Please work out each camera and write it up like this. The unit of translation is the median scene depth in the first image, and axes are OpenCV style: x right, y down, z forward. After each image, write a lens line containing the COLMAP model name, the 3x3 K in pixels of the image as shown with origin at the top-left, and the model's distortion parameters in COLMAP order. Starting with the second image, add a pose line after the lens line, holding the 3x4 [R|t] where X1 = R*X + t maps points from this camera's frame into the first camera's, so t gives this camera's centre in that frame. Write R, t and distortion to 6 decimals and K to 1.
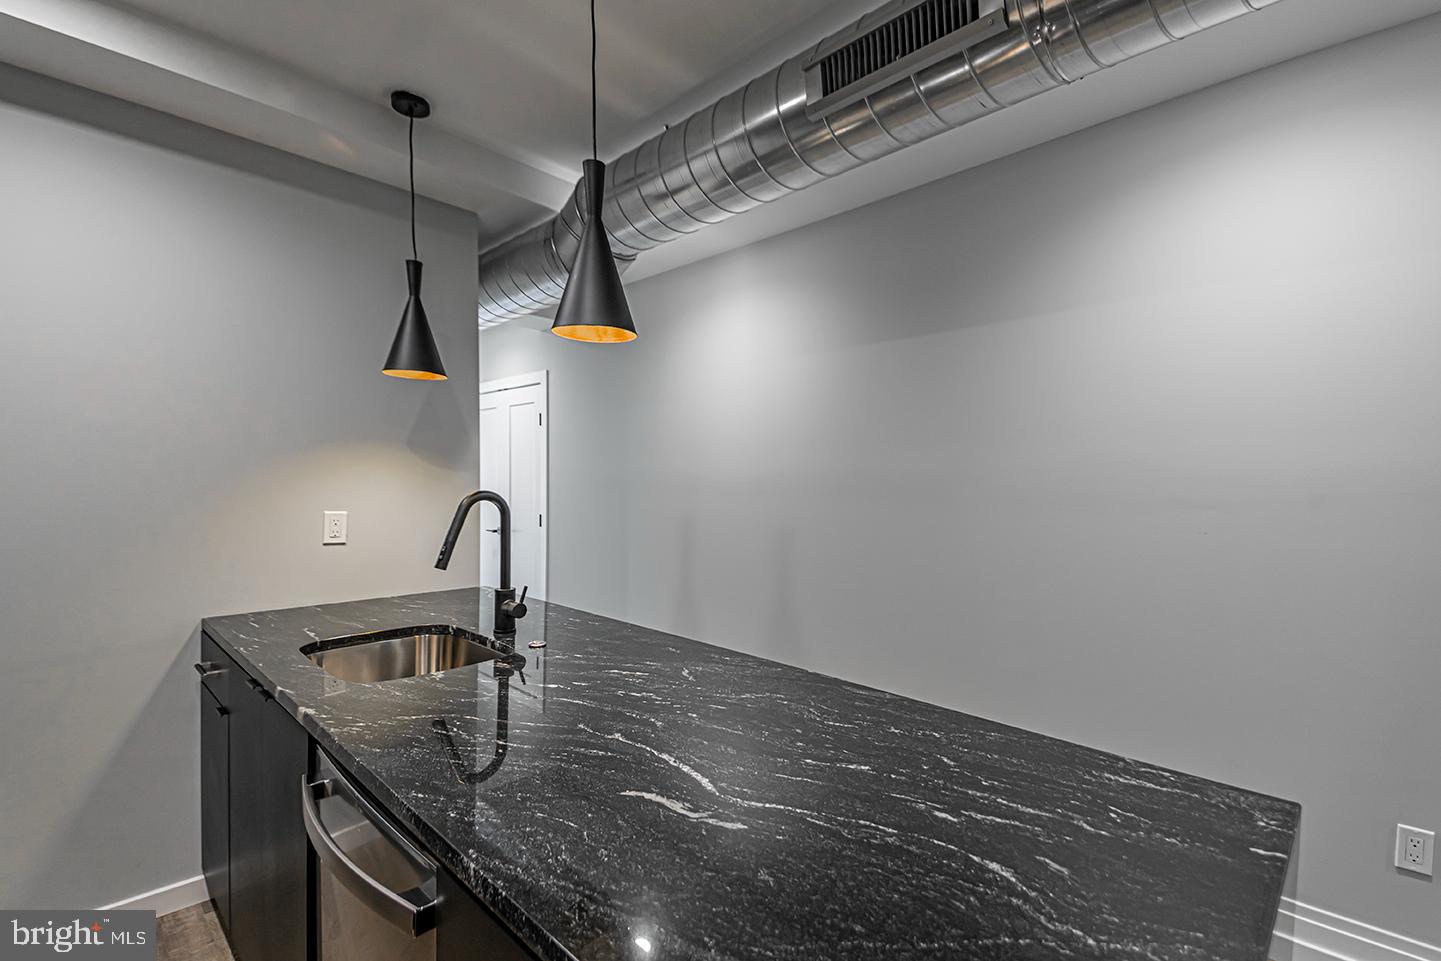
lens RADIAL K [[643.3, 0, 723.5], [0, 643.3, 484.4], [0, 0, 1]] dist [0.104946, -0.061273]
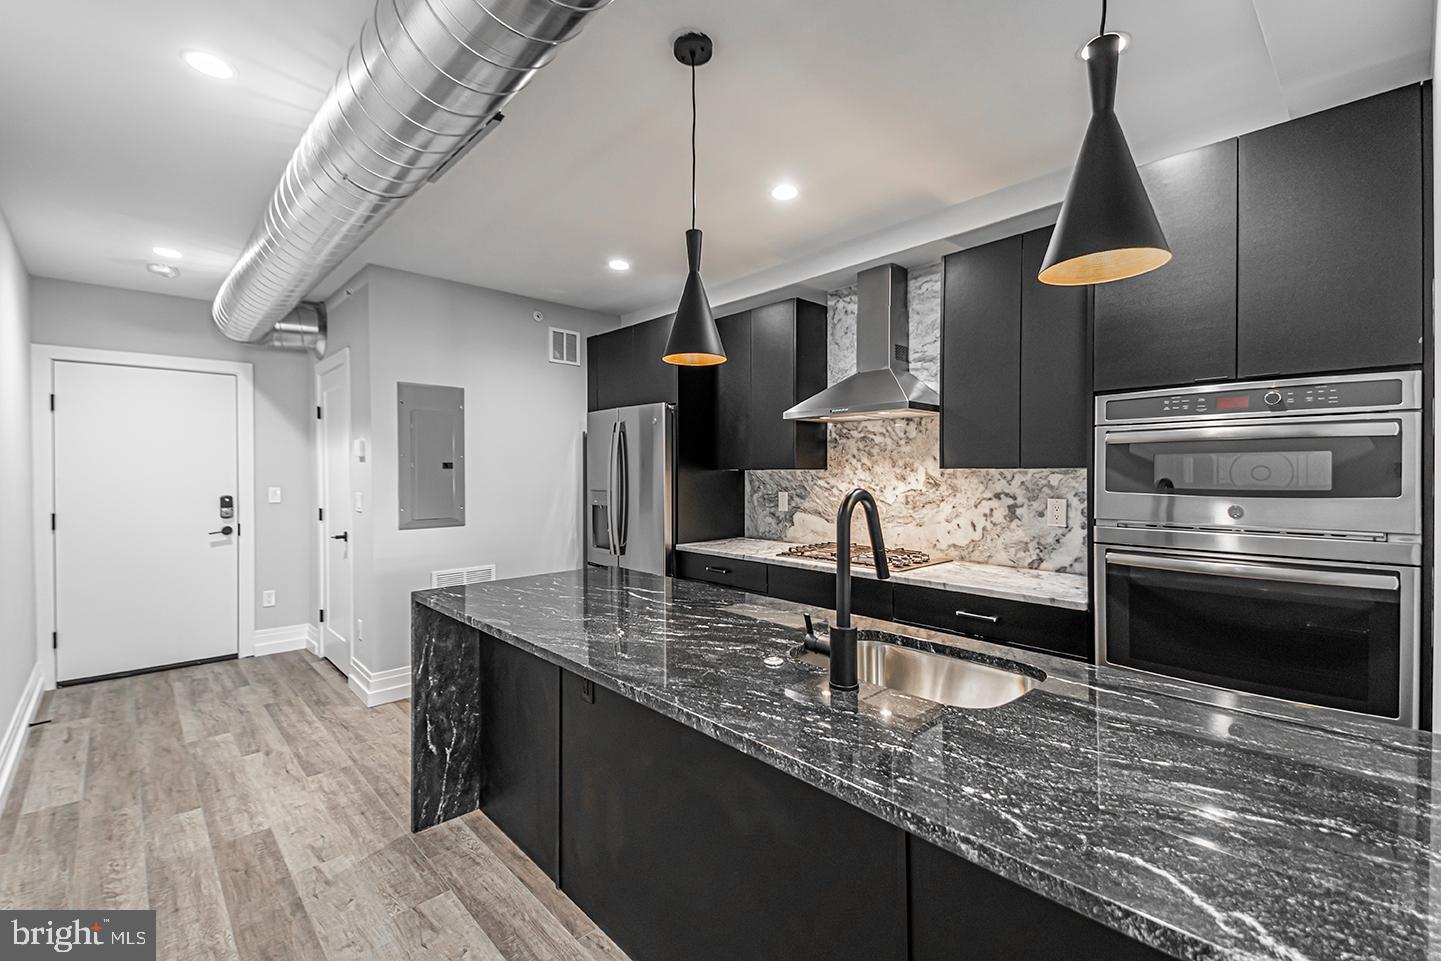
lens RADIAL K [[621.5, 0, 720.8], [0, 621.5, 475.2], [0, 0, 1]] dist [0.097798, -0.052840]
pose [[-0.998895, -0.001820, 0.046967, -0.276283], [-0.001392, 0.999957, 0.009147, -0.016678], [-0.046981, 0.009072, -0.998855, 2.008953]]
